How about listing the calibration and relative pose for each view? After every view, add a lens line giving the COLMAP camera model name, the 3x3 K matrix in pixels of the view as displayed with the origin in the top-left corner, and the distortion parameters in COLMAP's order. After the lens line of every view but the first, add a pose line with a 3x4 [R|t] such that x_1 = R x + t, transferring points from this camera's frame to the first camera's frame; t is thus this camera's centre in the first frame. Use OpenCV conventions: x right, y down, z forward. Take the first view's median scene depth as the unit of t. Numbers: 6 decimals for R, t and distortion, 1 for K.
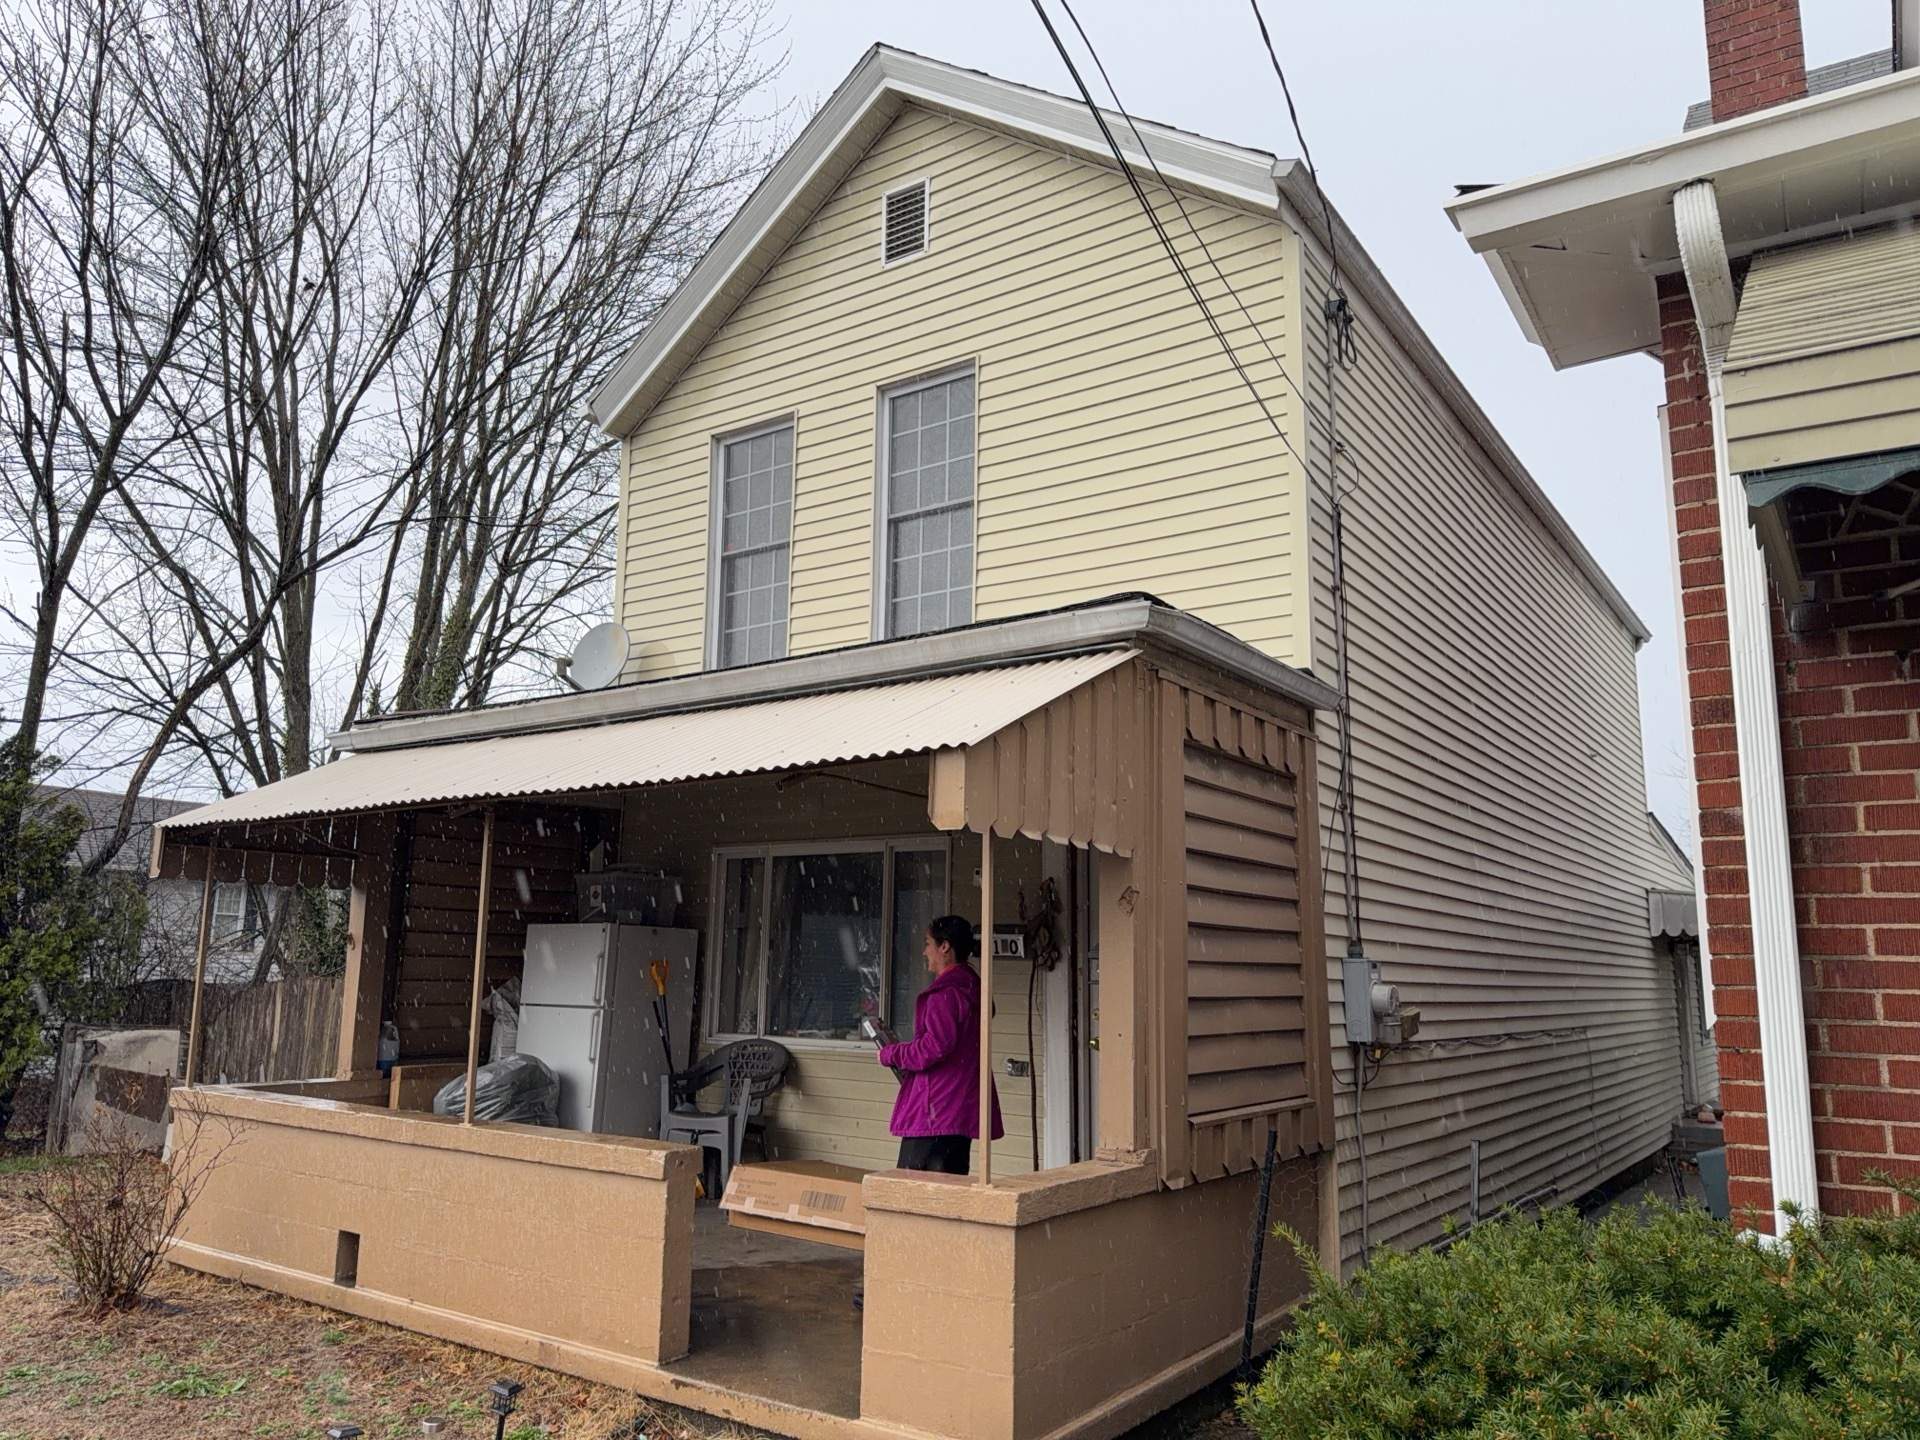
lens RADIAL K [[1361.6, 0, 948.3], [0, 1361.6, 731.4], [0, 0, 1]] dist [0.047907, -0.066971]
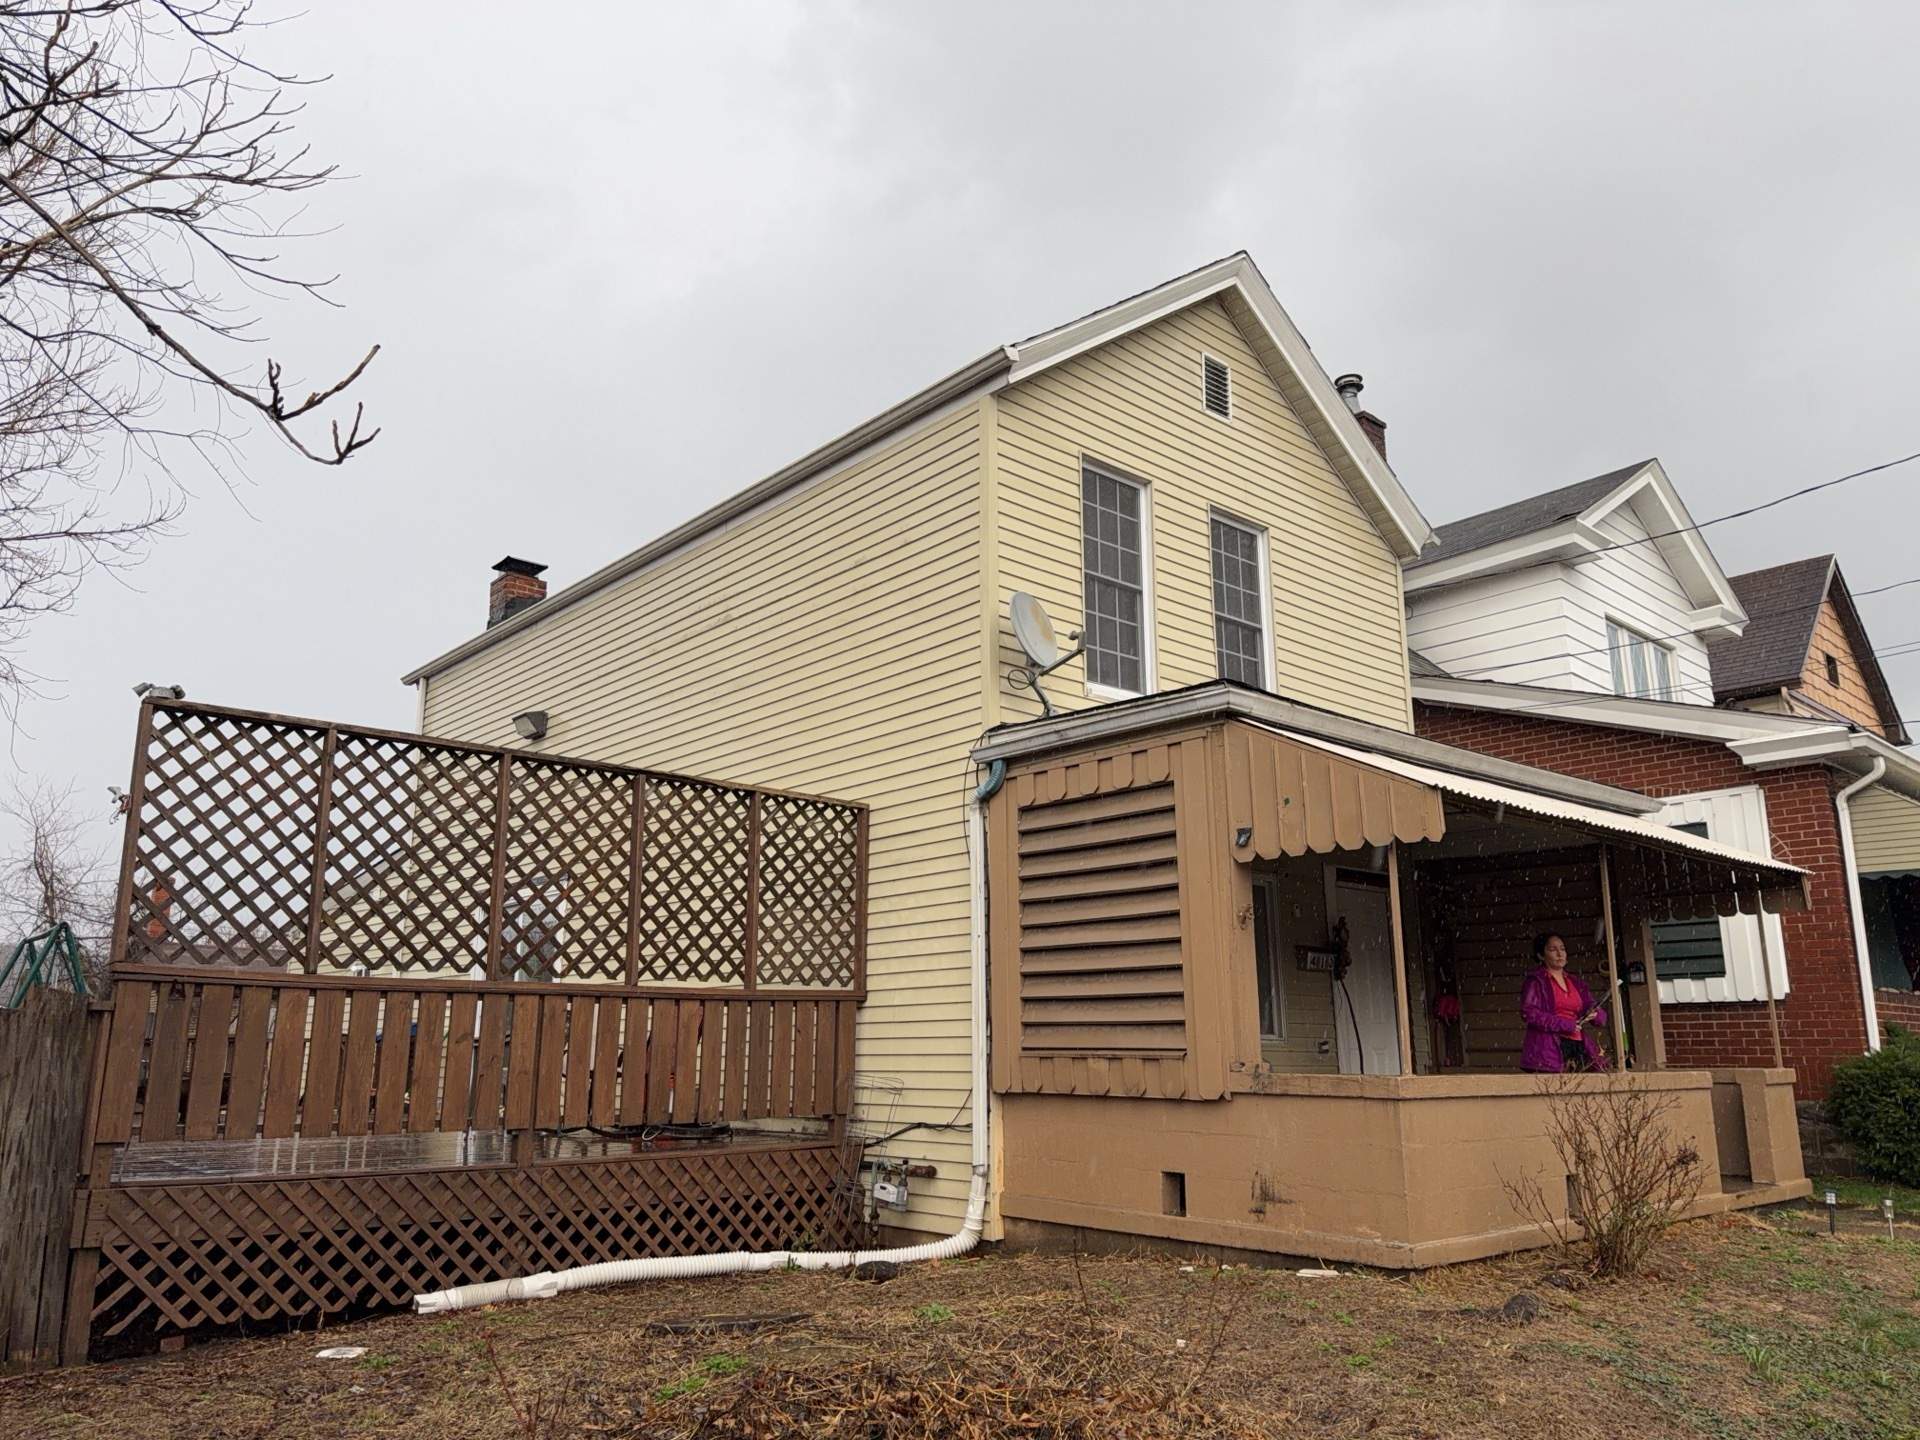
lens RADIAL K [[1361.6, 0, 974.8], [0, 1361.6, 730.4], [0, 0, 1]] dist [0.047907, -0.066971]
pose [[0.218589, 0.206070, 0.953810, -1.829099], [-0.166083, 0.971043, -0.171732, 0.288987], [-0.961580, -0.120873, 0.246484, 1.286758]]
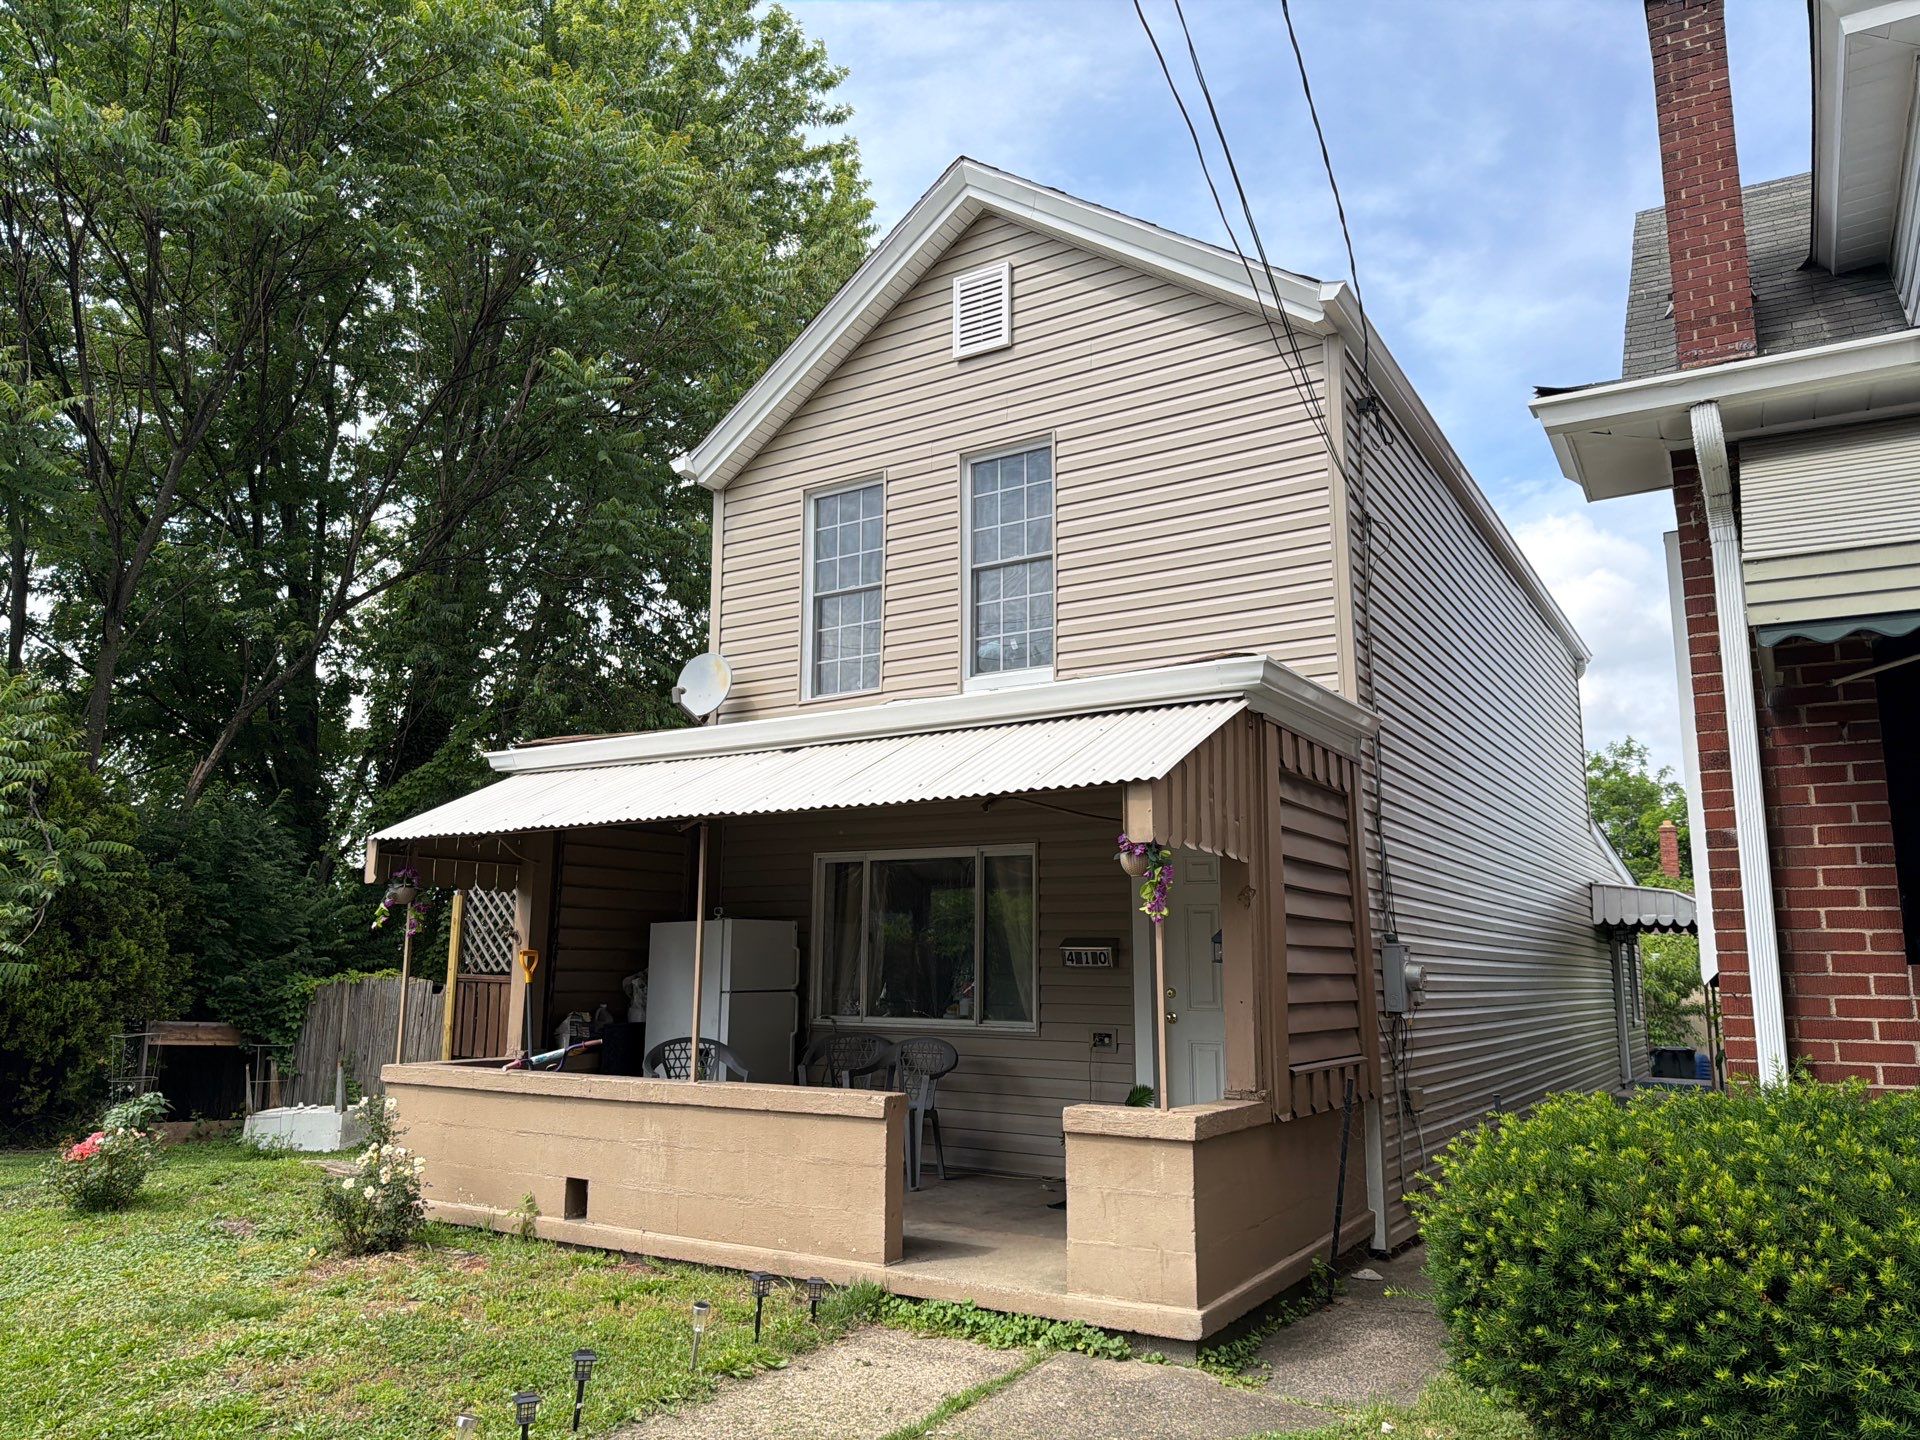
lens RADIAL K [[1361.6, 0, 957.8], [0, 1361.6, 724.6], [0, 0, 1]] dist [0.047907, -0.066971]
pose [[0.998239, 0.000488, 0.059322, -0.182251], [-0.000174, 0.999986, -0.005298, -0.025568], [-0.059324, 0.005278, 0.998225, -0.222211]]
